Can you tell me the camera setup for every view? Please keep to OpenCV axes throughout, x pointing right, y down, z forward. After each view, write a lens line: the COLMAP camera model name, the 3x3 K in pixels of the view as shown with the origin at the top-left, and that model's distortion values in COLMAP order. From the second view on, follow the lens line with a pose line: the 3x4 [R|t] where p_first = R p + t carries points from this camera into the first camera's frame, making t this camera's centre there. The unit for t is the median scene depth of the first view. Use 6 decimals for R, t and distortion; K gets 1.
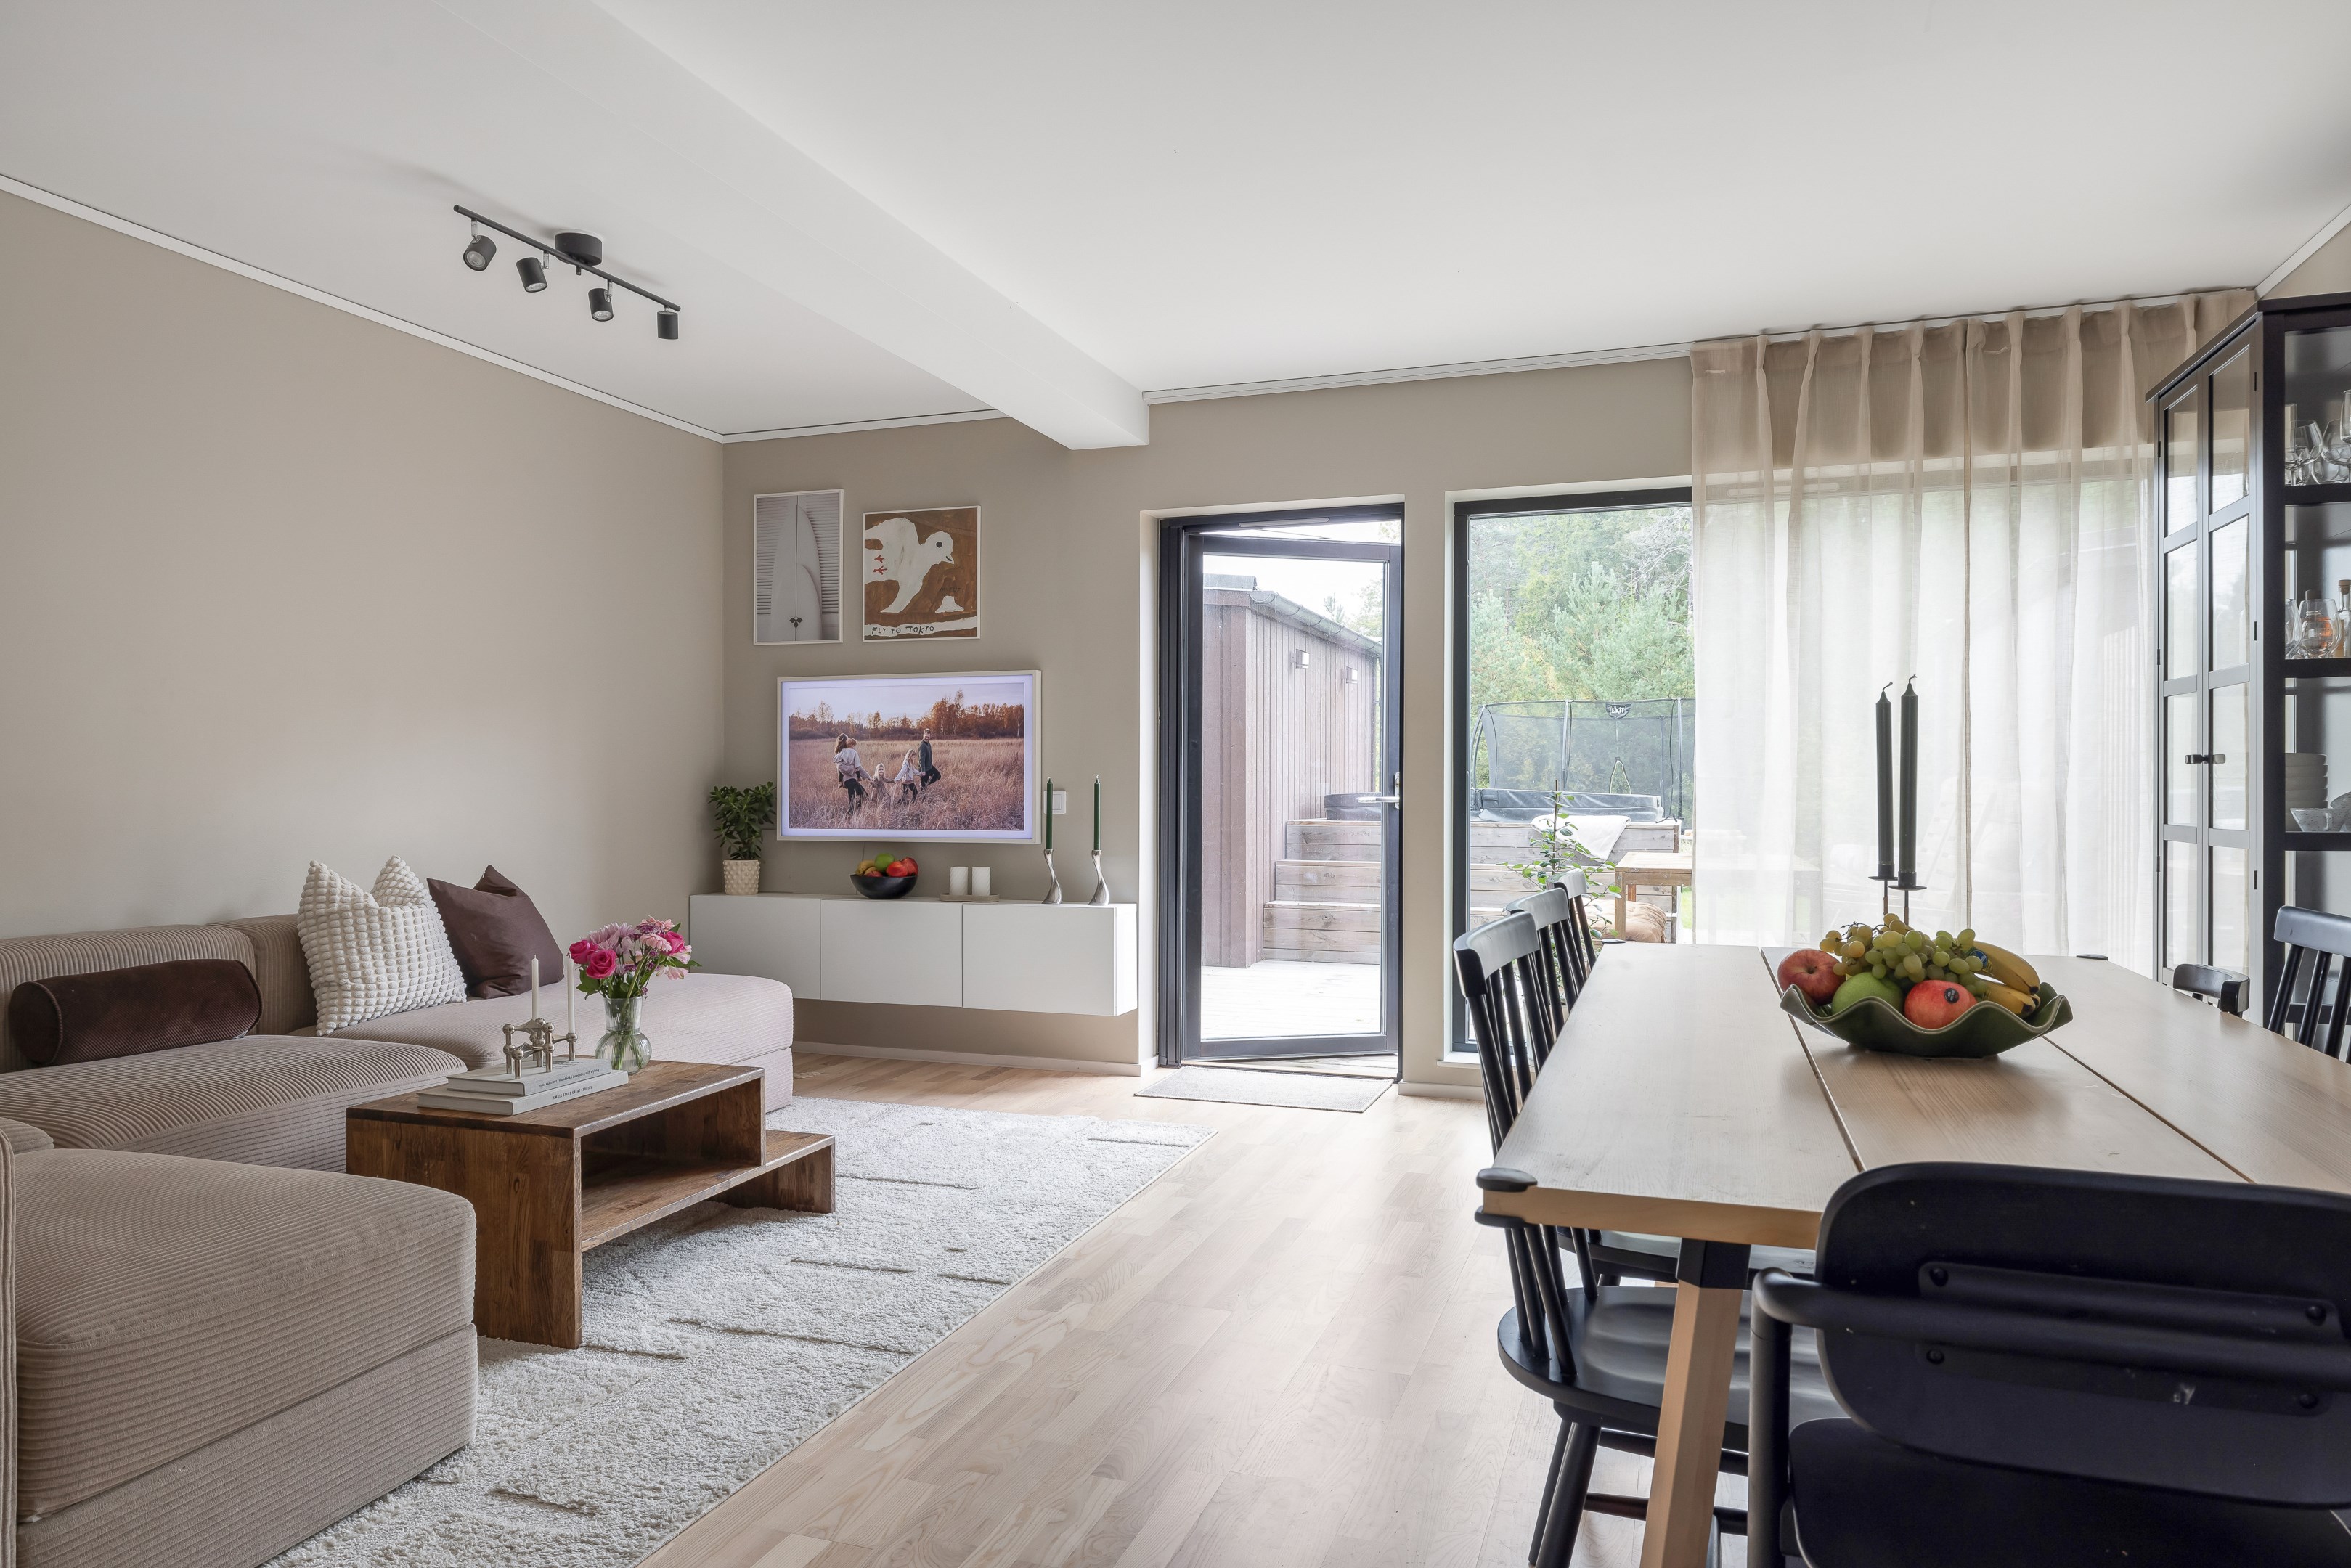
lens RADIAL K [[1476.6, 0, 1173.7], [0, 1476.6, 796.8], [0, 0, 1]] dist [-0.000877, -0.000976]
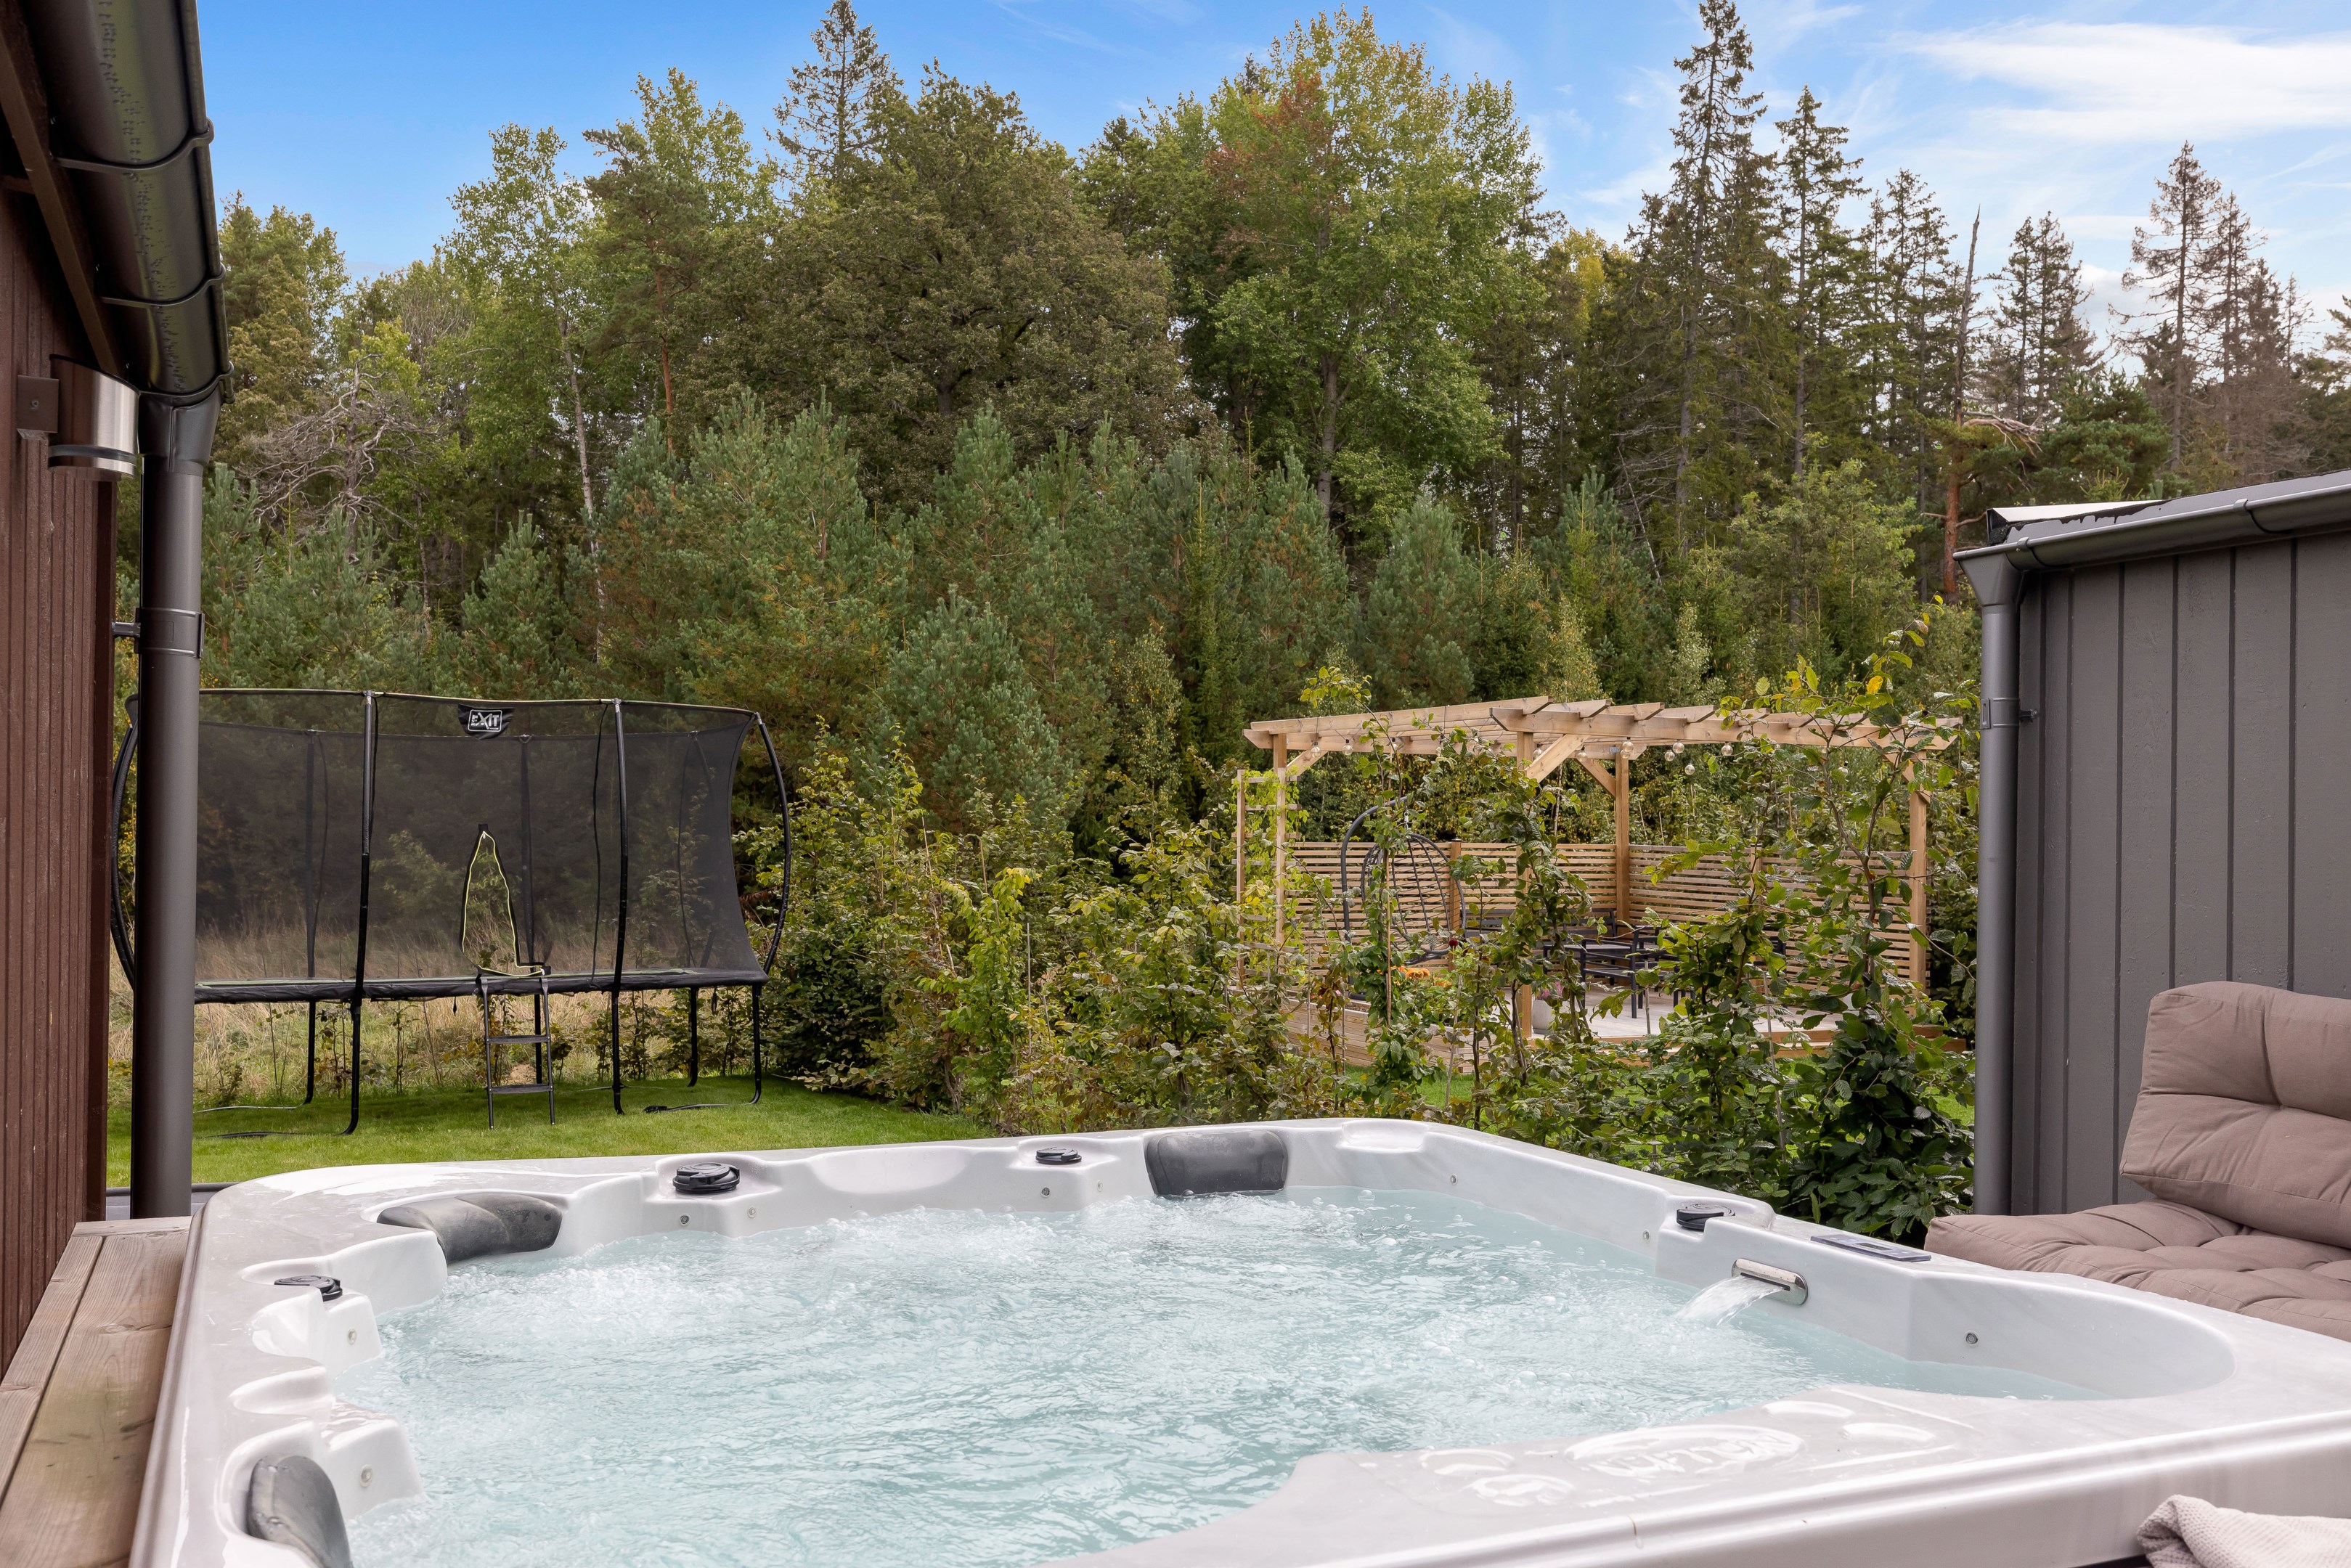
lens RADIAL K [[1997.8, 0, 1165.1], [0, 1997.8, 816.6], [0, 0, 1]] dist [0.007801, 0.004623]
pose [[0.724582, 0.013437, 0.689058, 0.115916], [-0.004498, 0.999881, -0.014768, -0.079393], [-0.689174, 0.007601, 0.724556, 1.573159]]
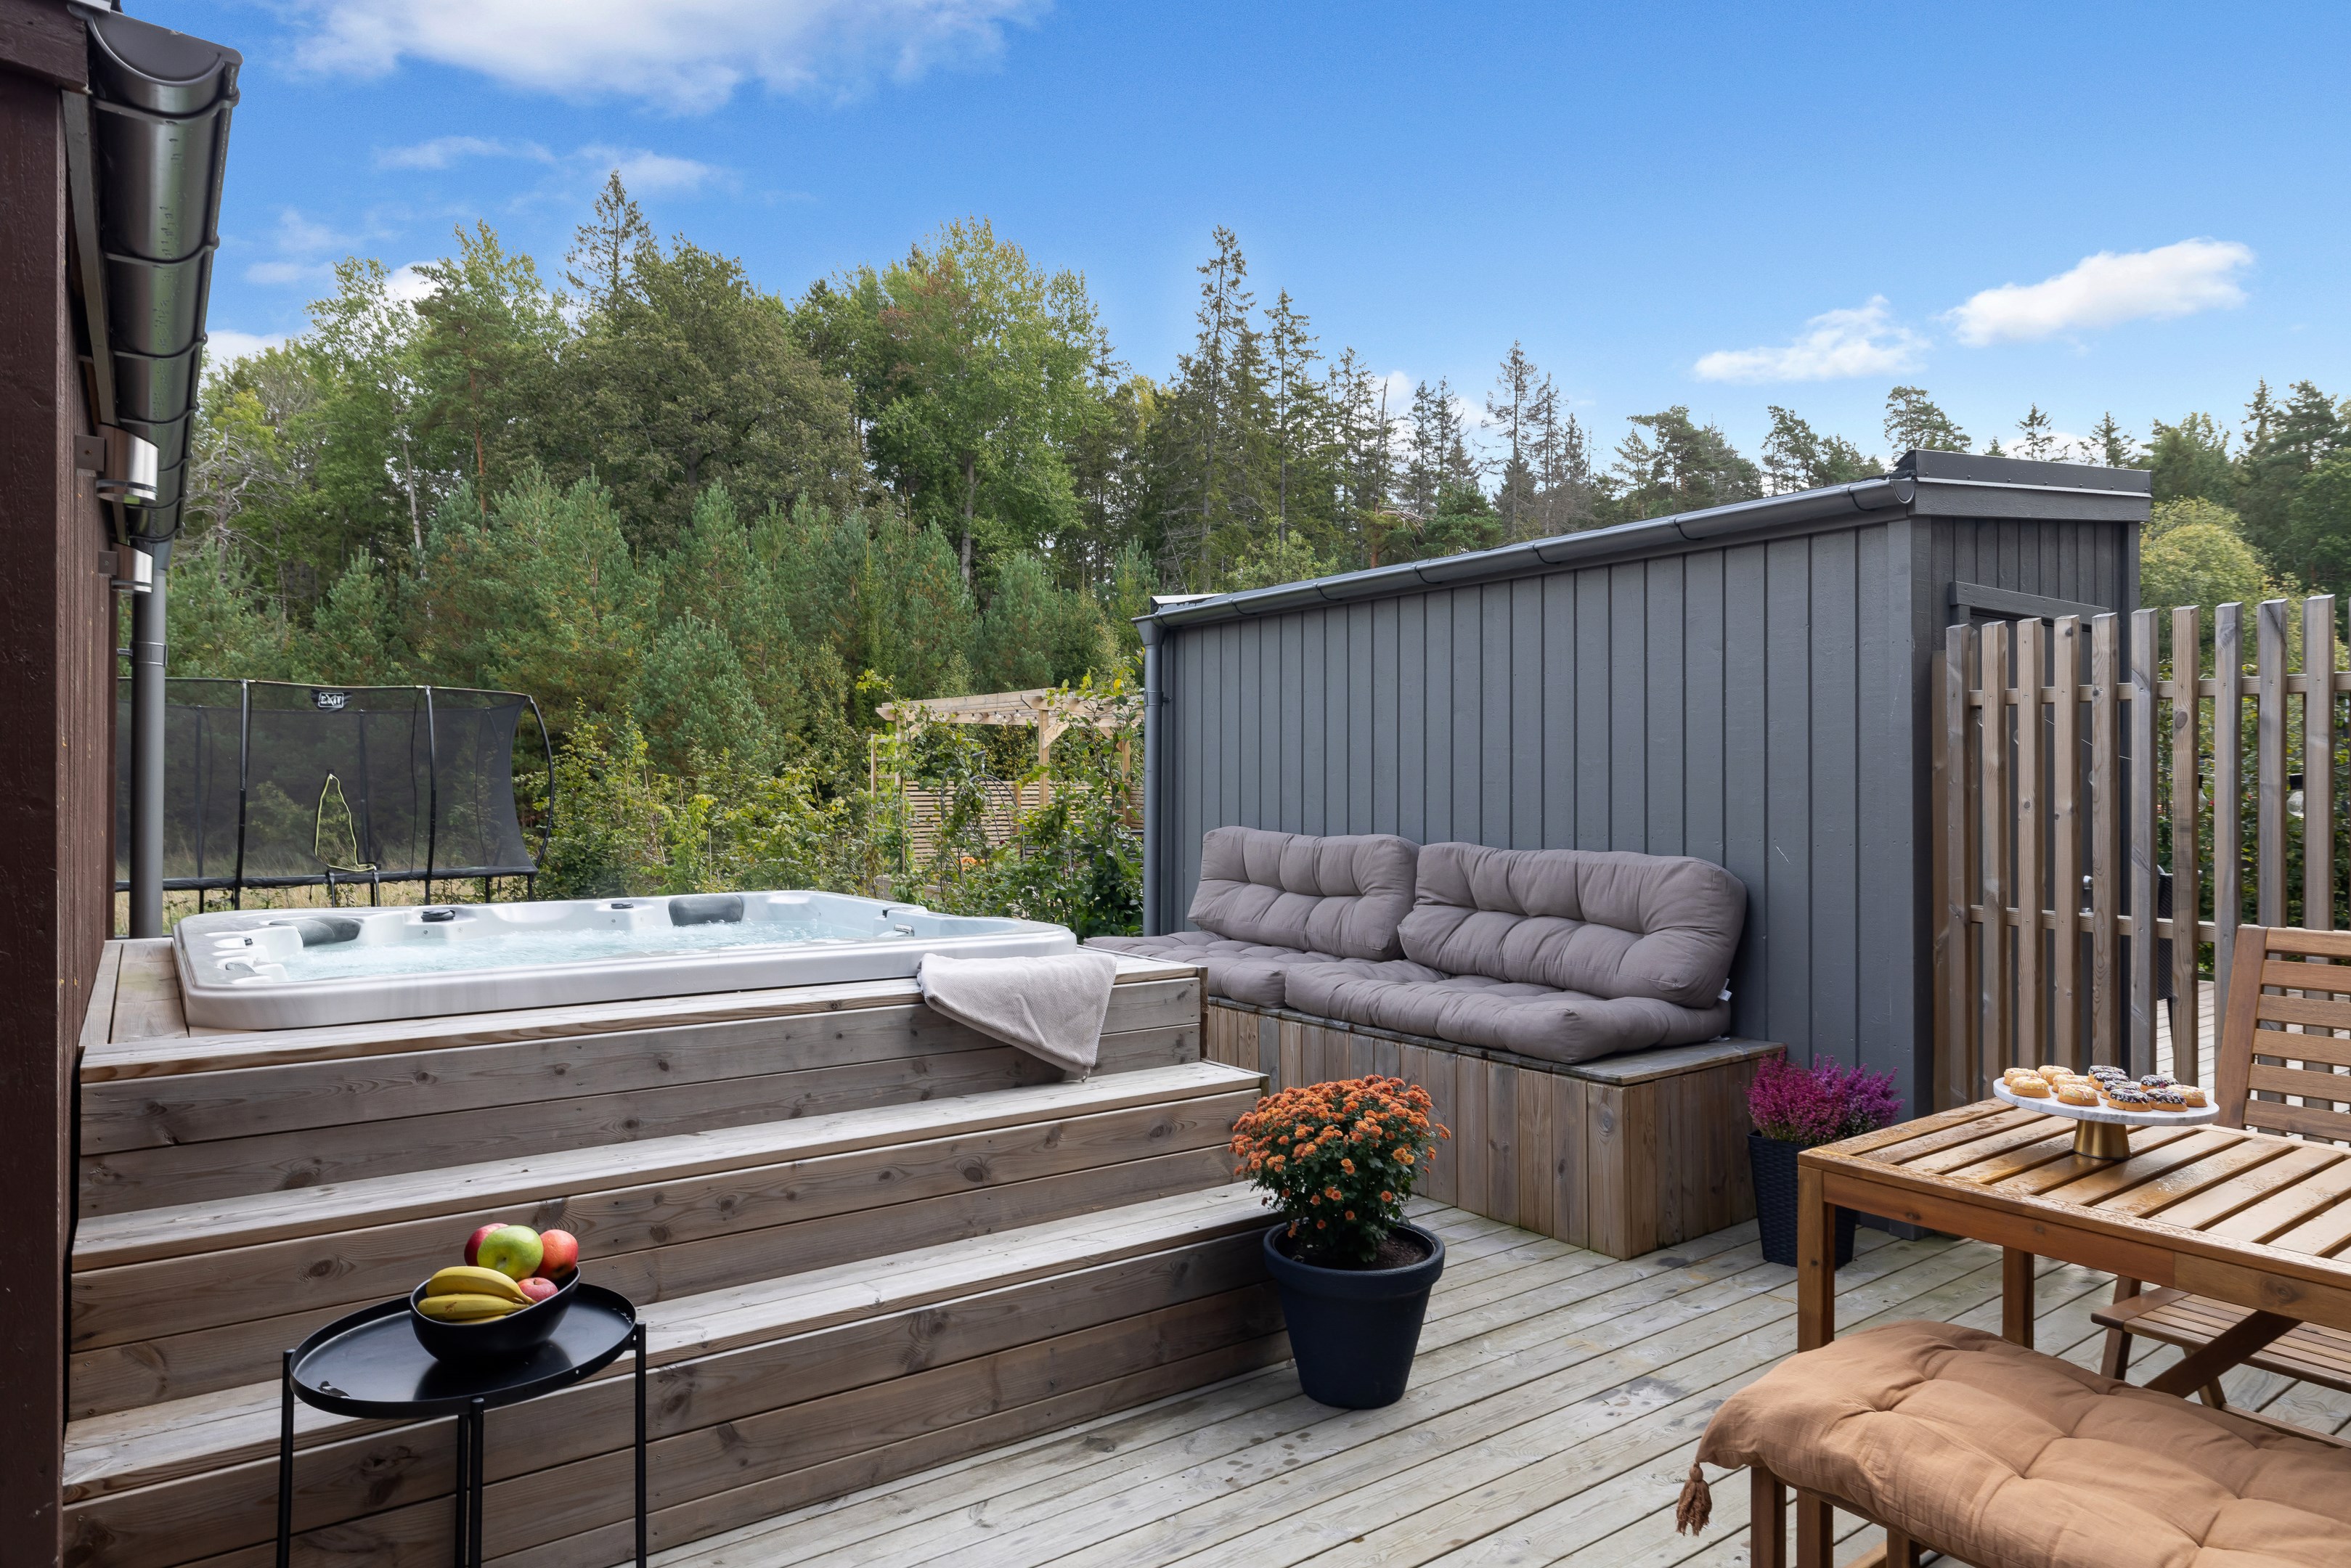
lens RADIAL K [[1408.3, 0, 1169.4], [0, 1408.3, 779.2], [0, 0, 1]] dist [-0.001092, 0.001946]
pose [[0.567729, 0.004467, 0.823203, -0.041025], [0.005032, 0.999948, -0.008897, -0.055127], [-0.823200, 0.009193, 0.567677, 1.215064]]
